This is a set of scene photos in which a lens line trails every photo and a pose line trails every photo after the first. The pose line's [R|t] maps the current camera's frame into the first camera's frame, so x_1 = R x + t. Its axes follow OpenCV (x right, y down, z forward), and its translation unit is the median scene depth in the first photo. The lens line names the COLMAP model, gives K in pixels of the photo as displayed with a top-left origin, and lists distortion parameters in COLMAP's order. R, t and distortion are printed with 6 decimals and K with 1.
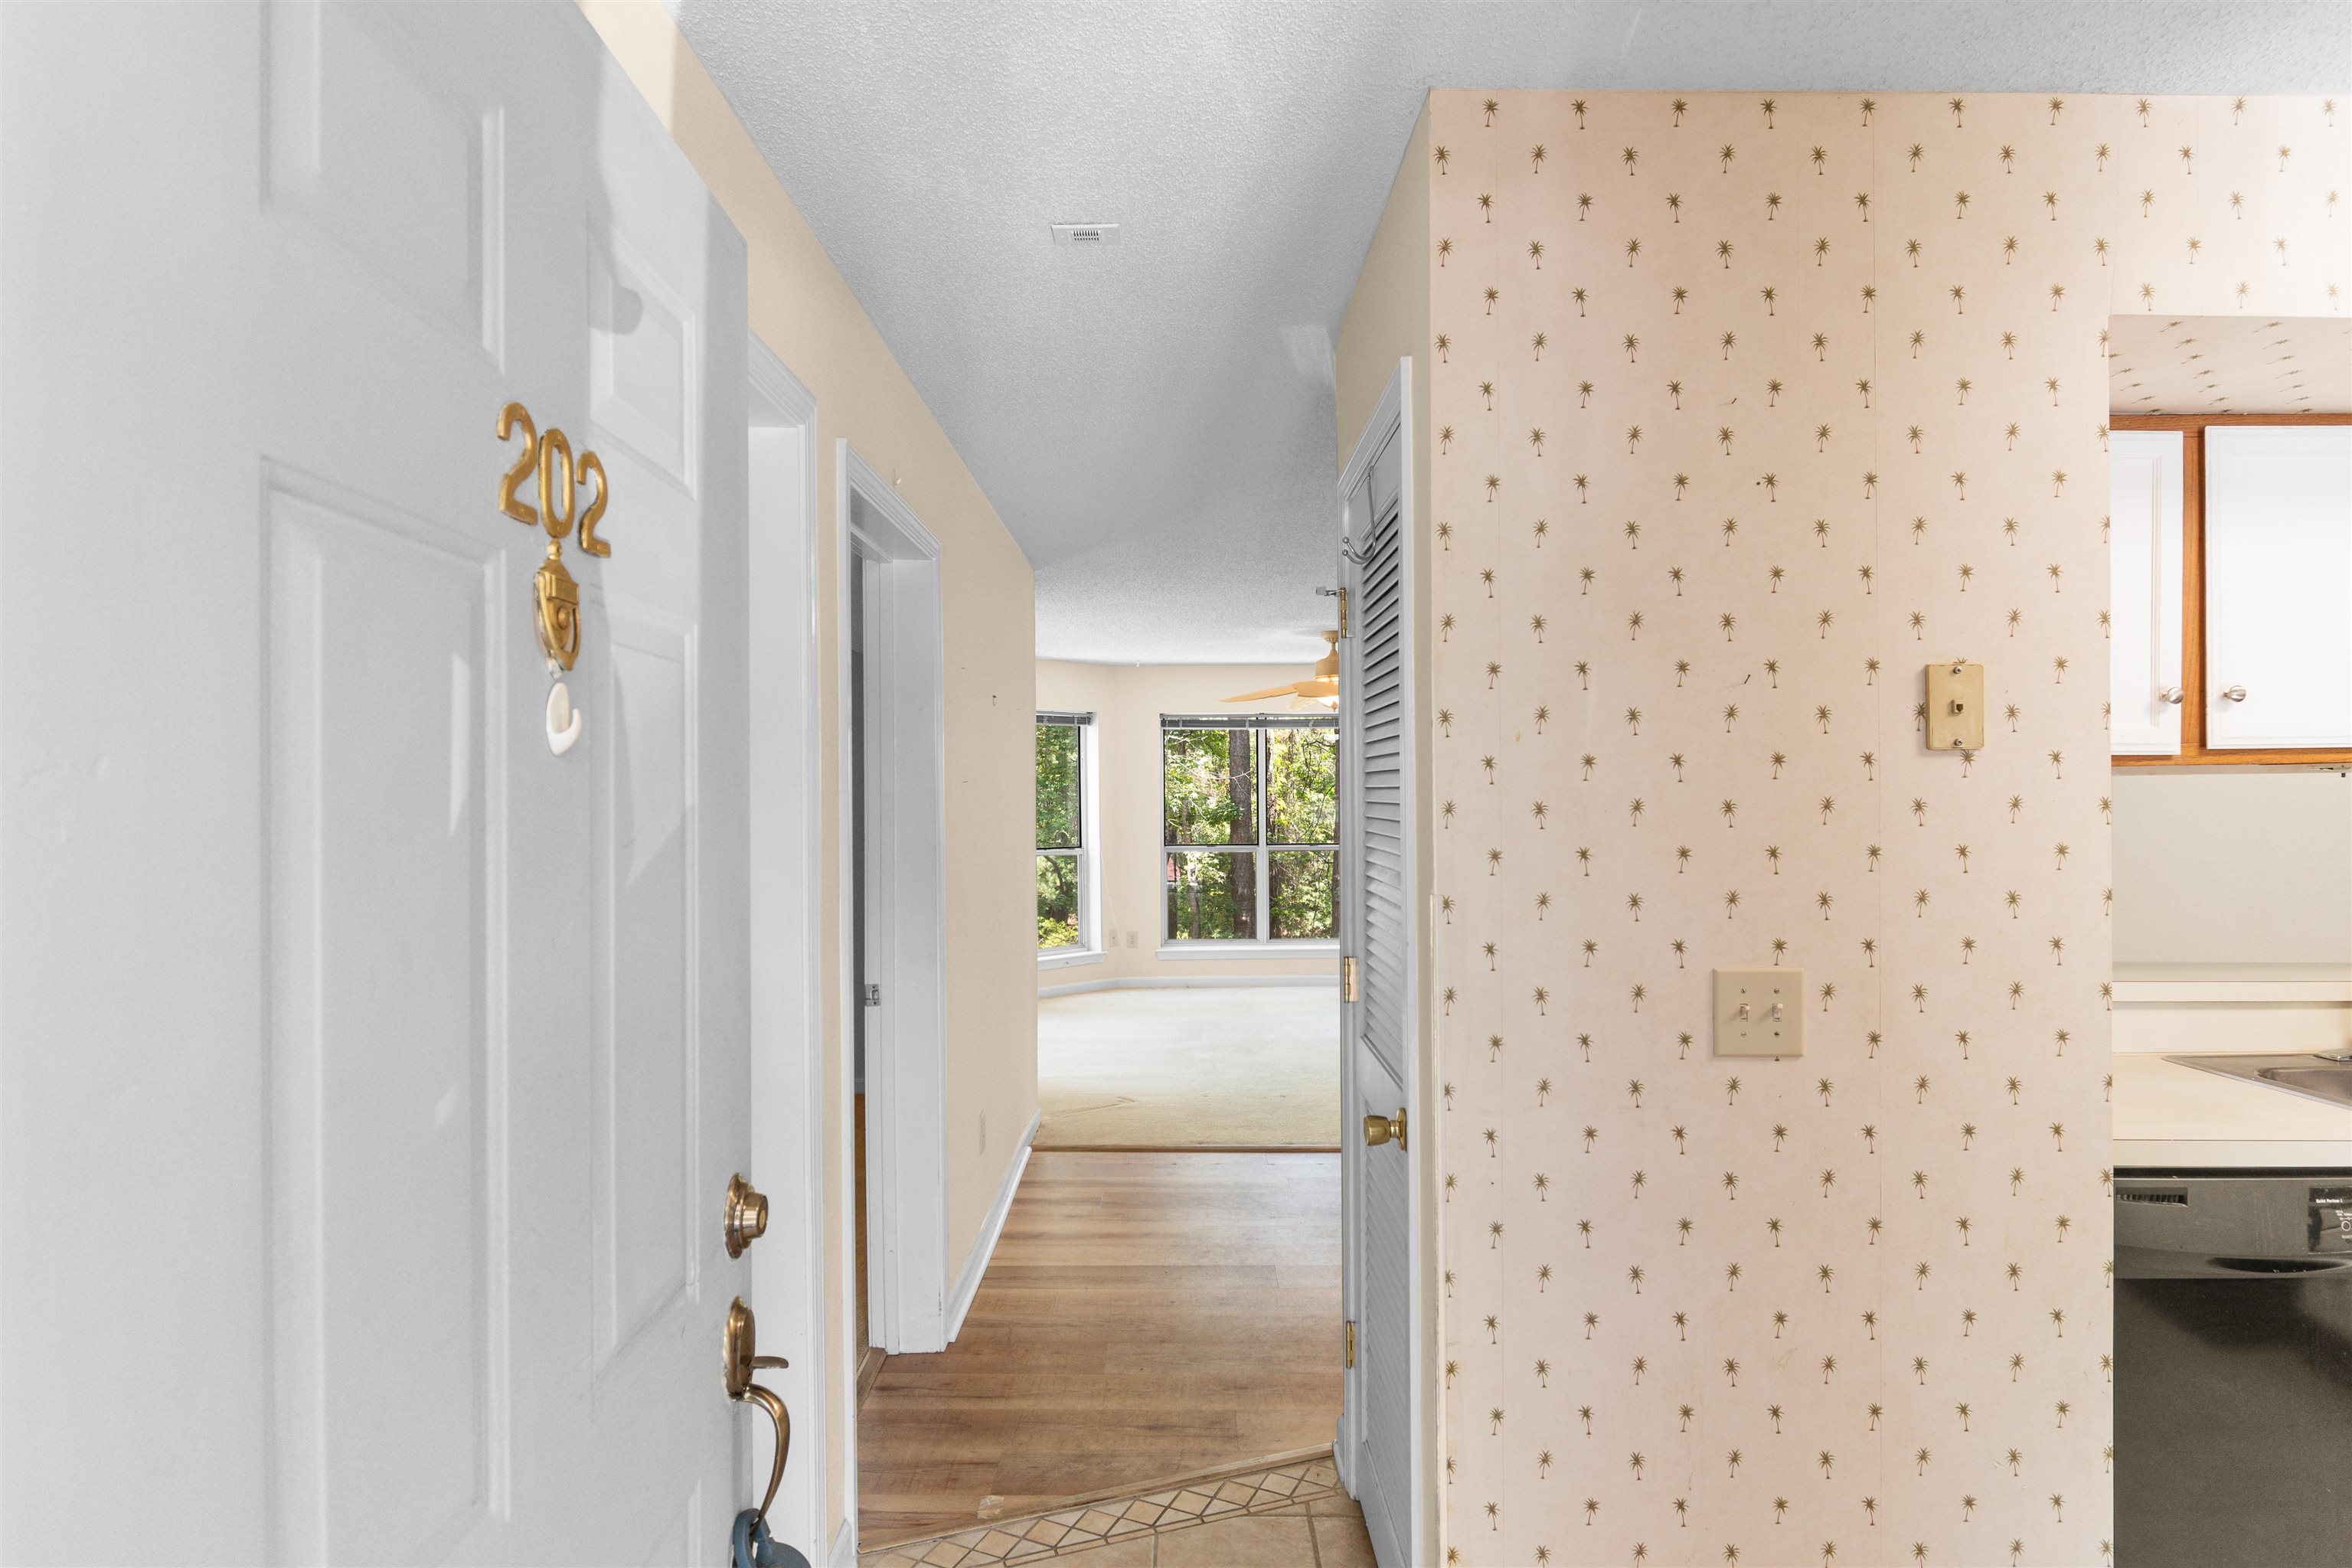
lens RADIAL K [[1244.3, 0, 1179.4], [0, 1244.3, 796.6], [0, 0, 1]] dist [0.008716, -0.009383]
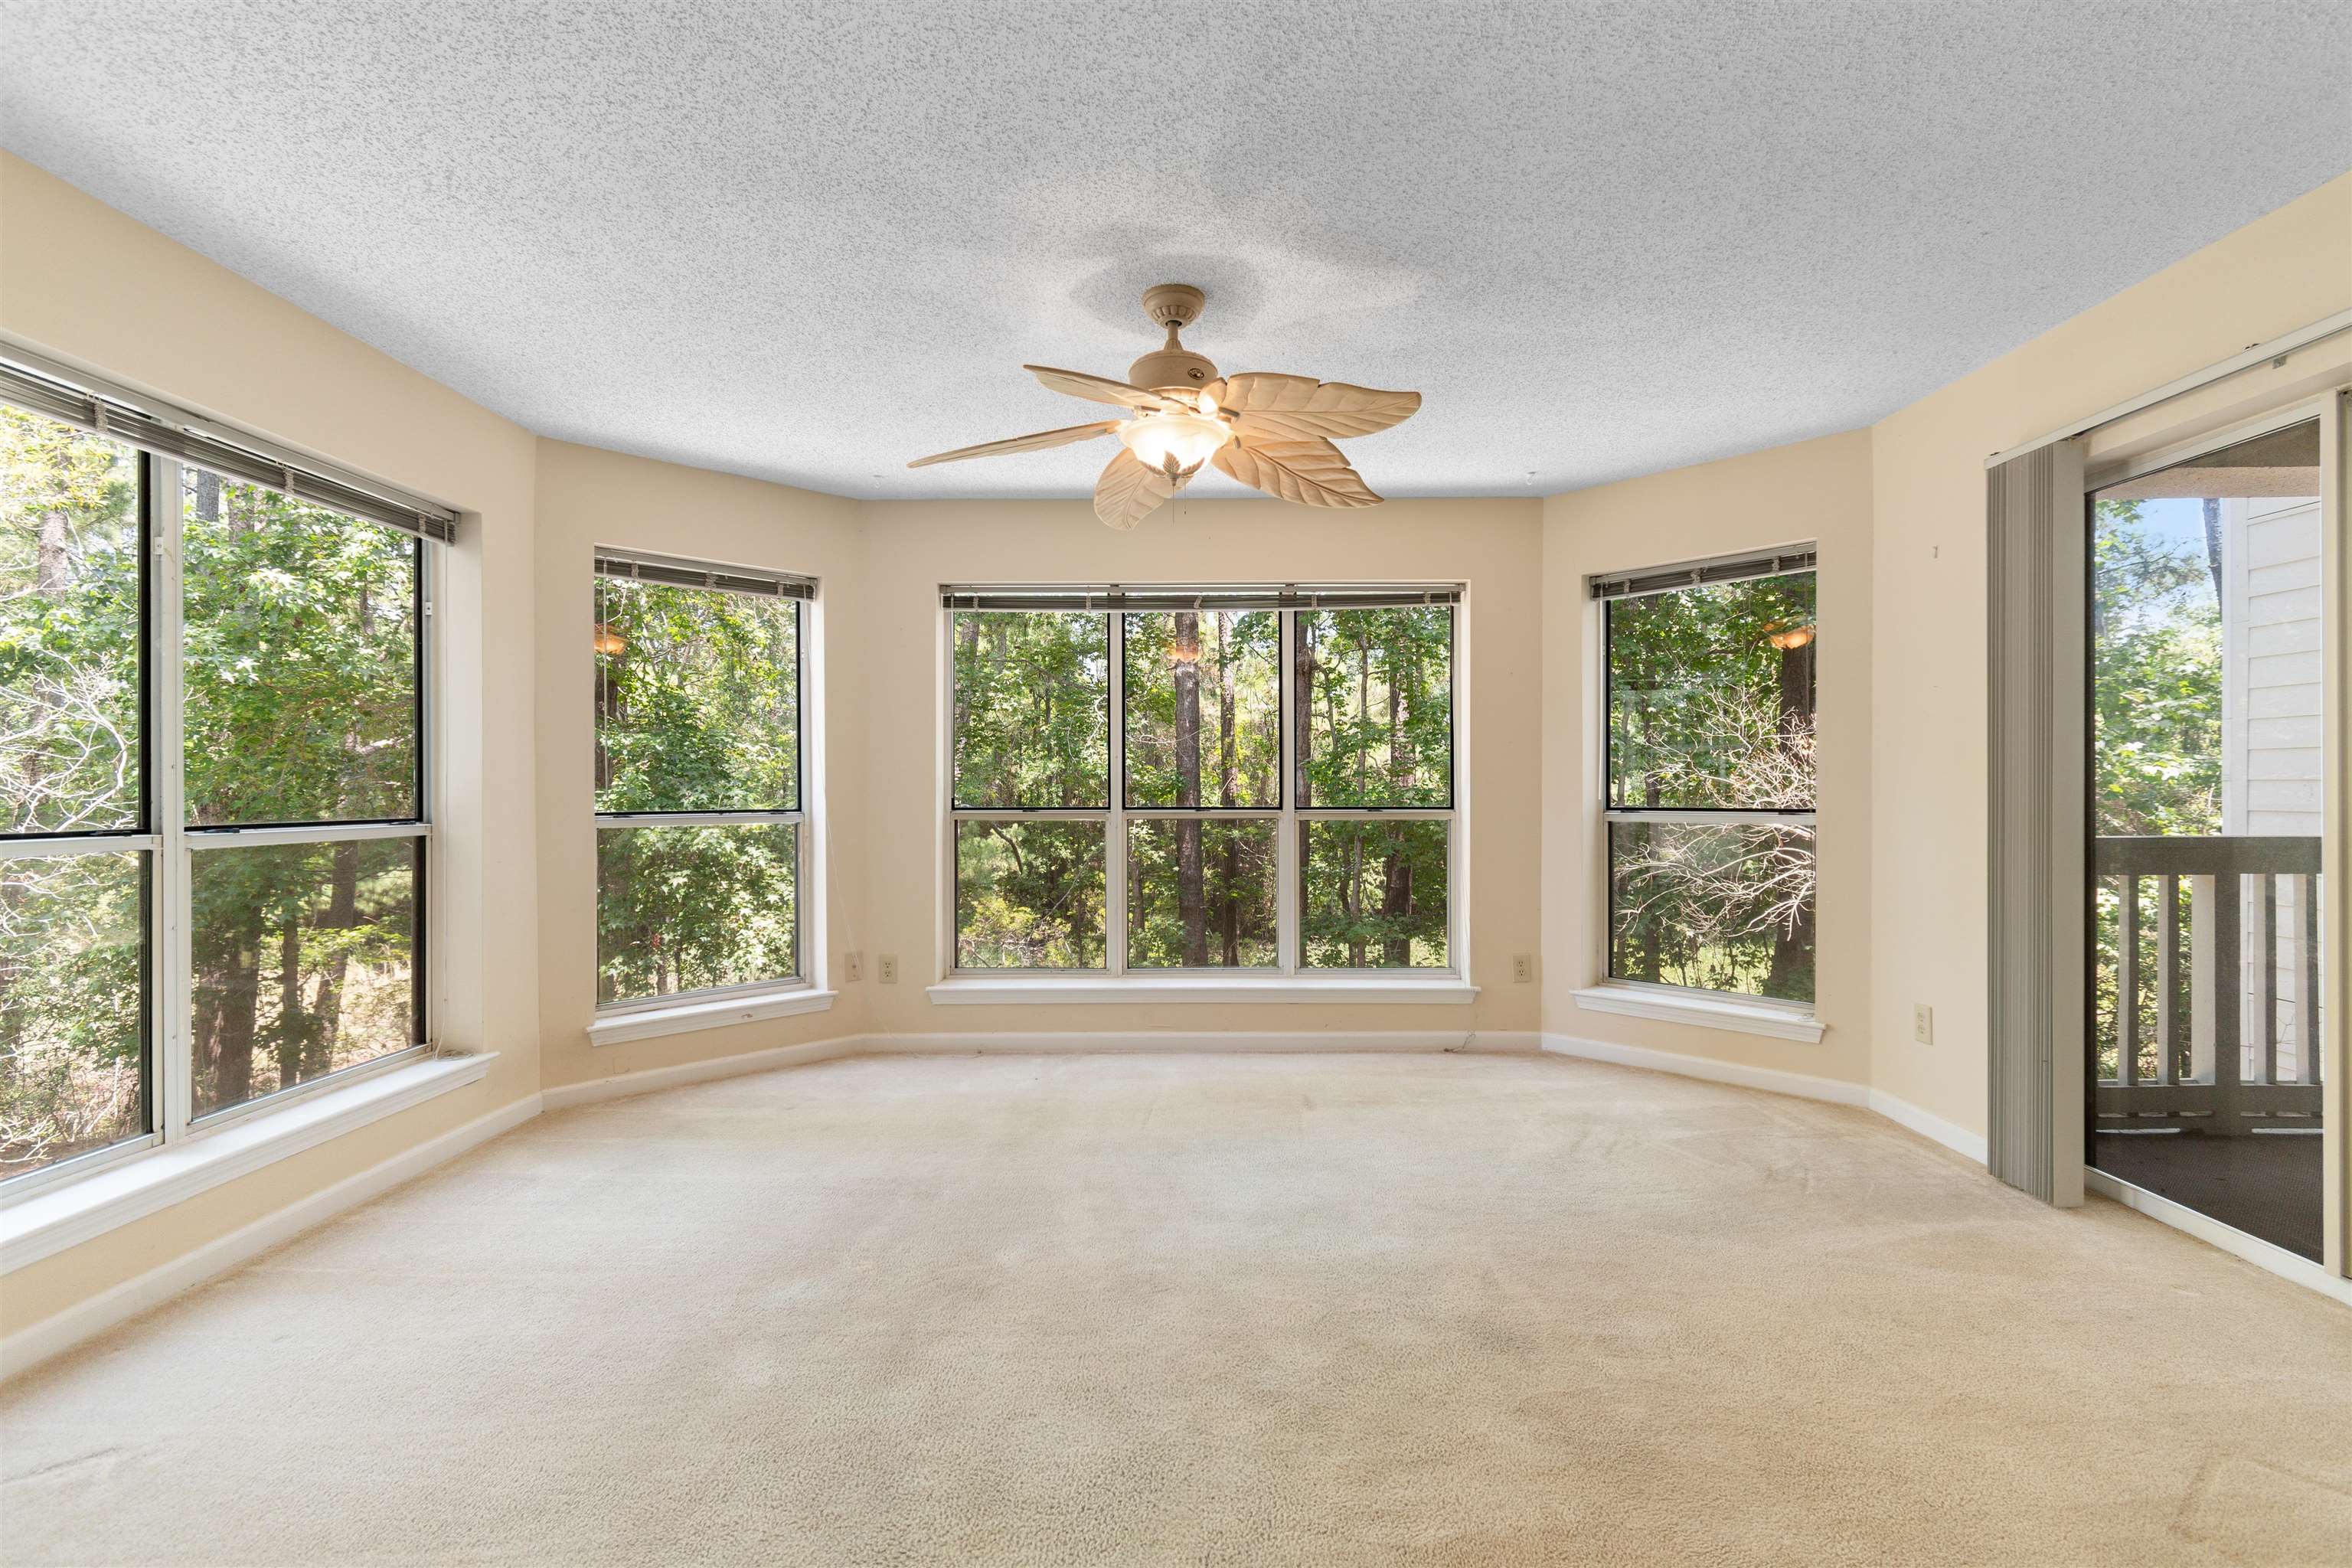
lens RADIAL K [[1046.9, 0, 1185.6], [0, 1046.9, 786.5], [0, 0, 1]] dist [0.006543, -0.002933]
pose [[0.999956, 0.006249, -0.007030, 0.559326], [-0.006224, 0.999974, 0.003579, 0.139958], [0.007052, -0.003535, 0.999969, 2.720651]]
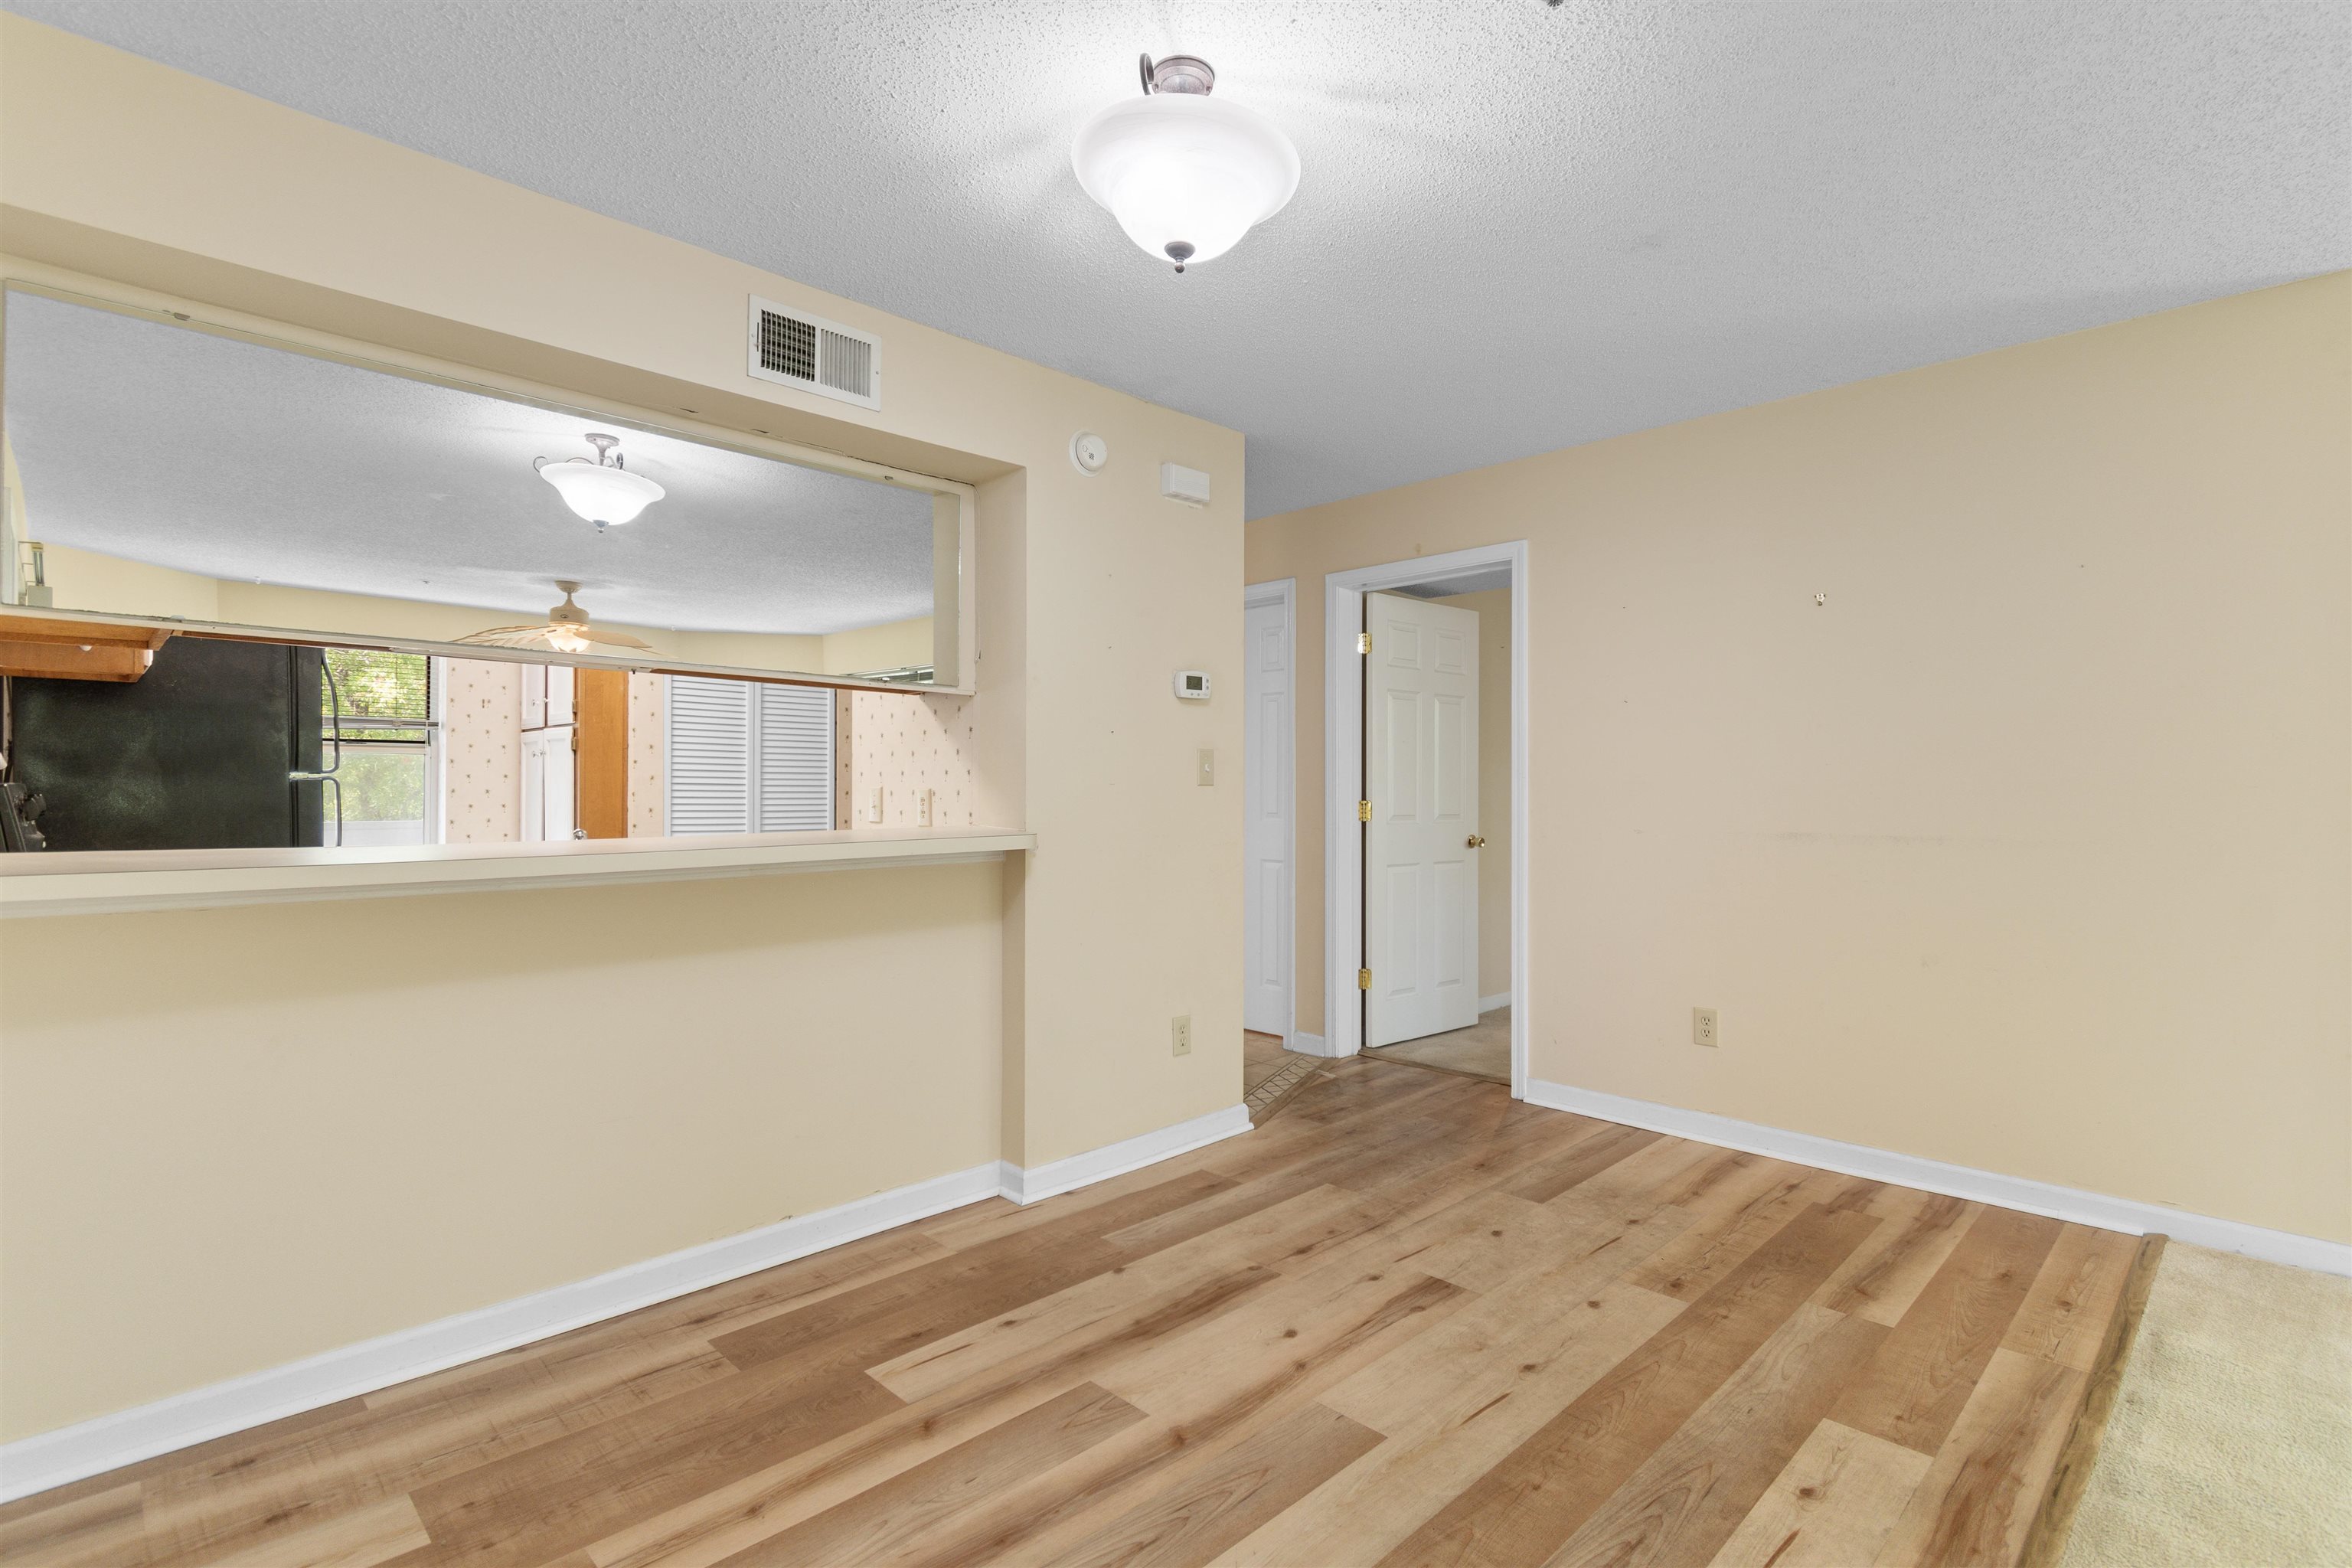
lens RADIAL K [[1126.5, 0, 1183.9], [0, 1126.5, 779.3], [0, 0, 1]] dist [0.007855, -0.001644]
pose [[-0.707864, -0.003425, -0.706340, 1.871867], [0.001163, 0.999981, -0.006014, 0.135014], [0.706348, -0.005079, -0.707847, 3.040561]]
